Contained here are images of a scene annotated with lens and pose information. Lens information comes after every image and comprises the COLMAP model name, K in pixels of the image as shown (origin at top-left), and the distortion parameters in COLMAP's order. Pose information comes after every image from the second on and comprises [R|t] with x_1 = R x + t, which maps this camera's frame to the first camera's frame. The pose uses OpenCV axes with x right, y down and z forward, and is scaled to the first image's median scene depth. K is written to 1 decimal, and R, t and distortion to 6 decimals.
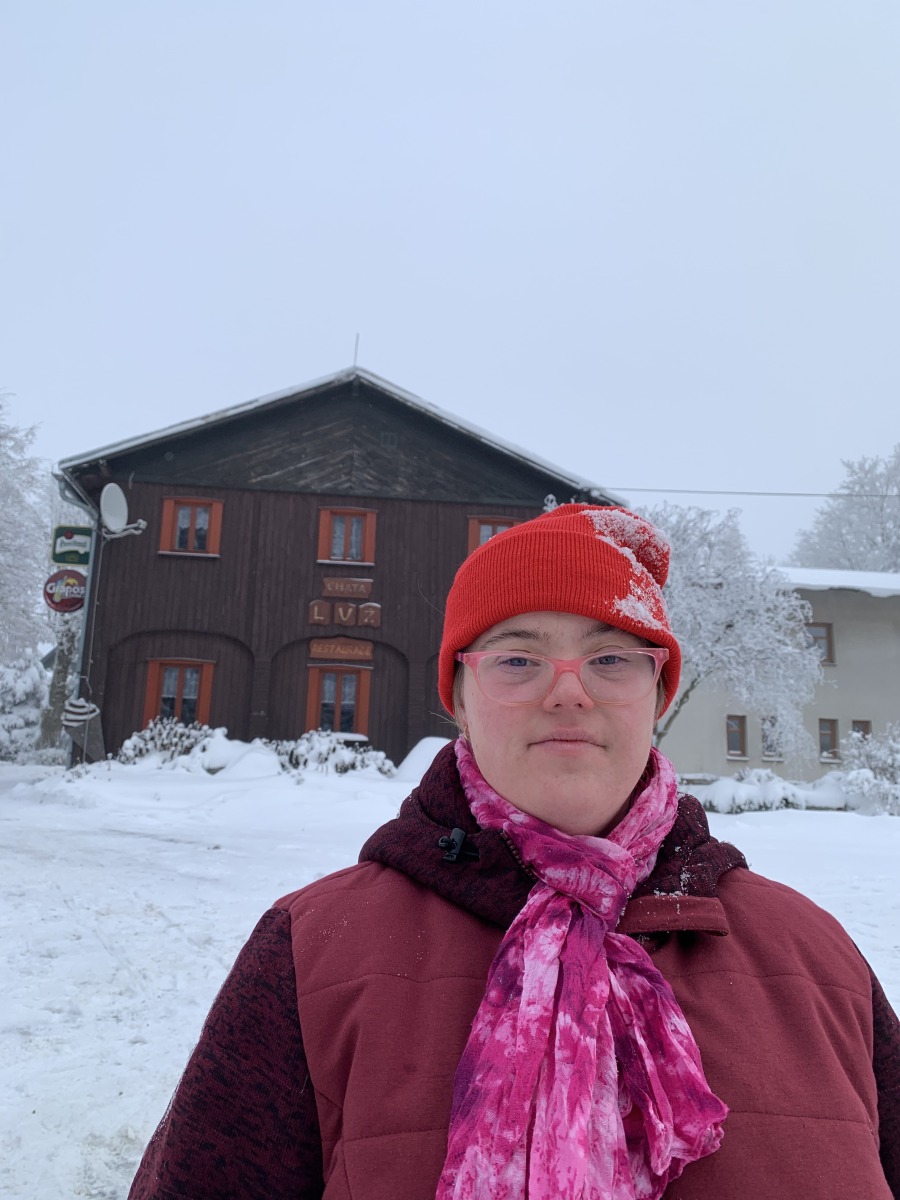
lens RADIAL K [[913.7, 0, 457.0], [0, 913.7, 591.8], [0, 0, 1]] dist [0.023891, -0.024917]
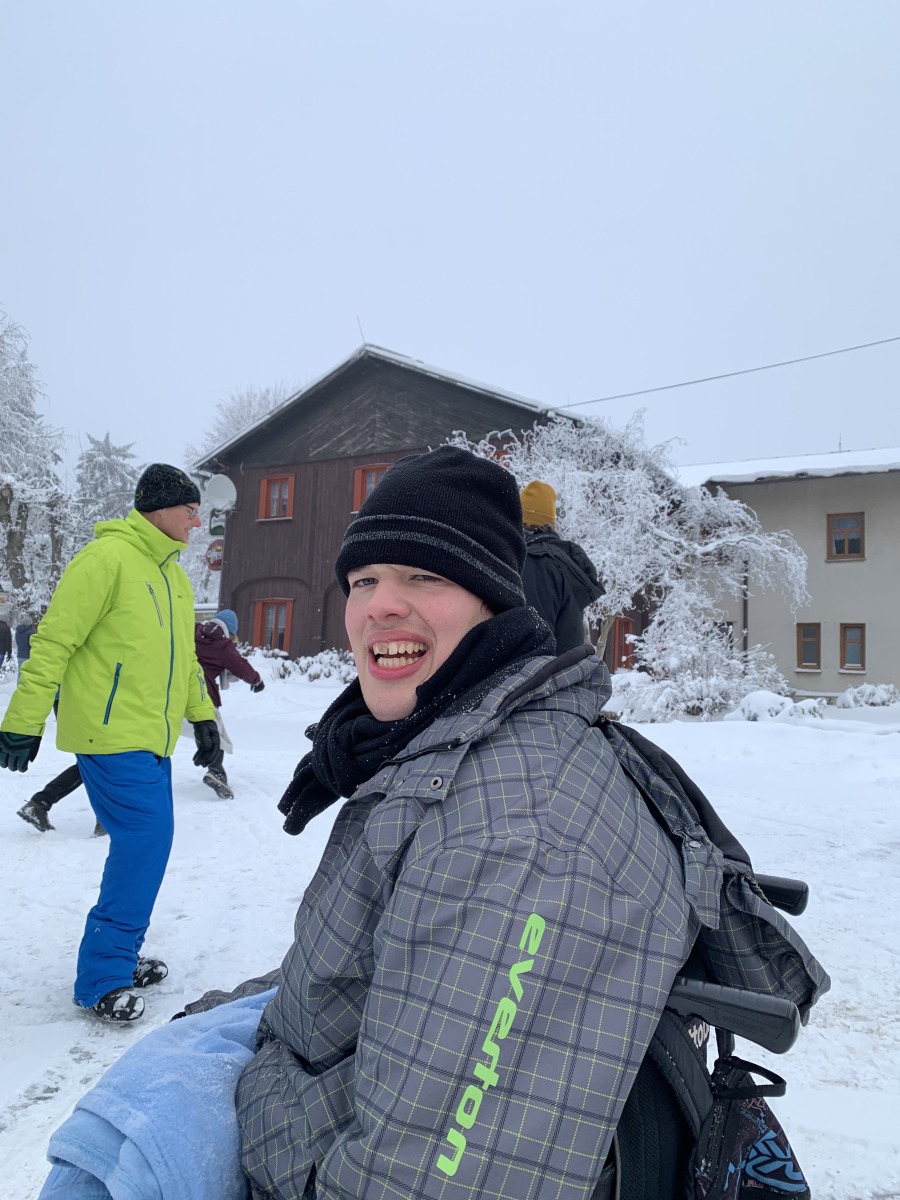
lens RADIAL K [[913.7, 0, 449.7], [0, 913.7, 604.0], [0, 0, 1]] dist [0.023891, -0.024917]
pose [[0.783799, -0.052632, -0.618780, 0.697180], [0.109248, 0.992549, 0.053958, 0.035715], [0.611330, -0.109893, 0.783709, 0.109338]]
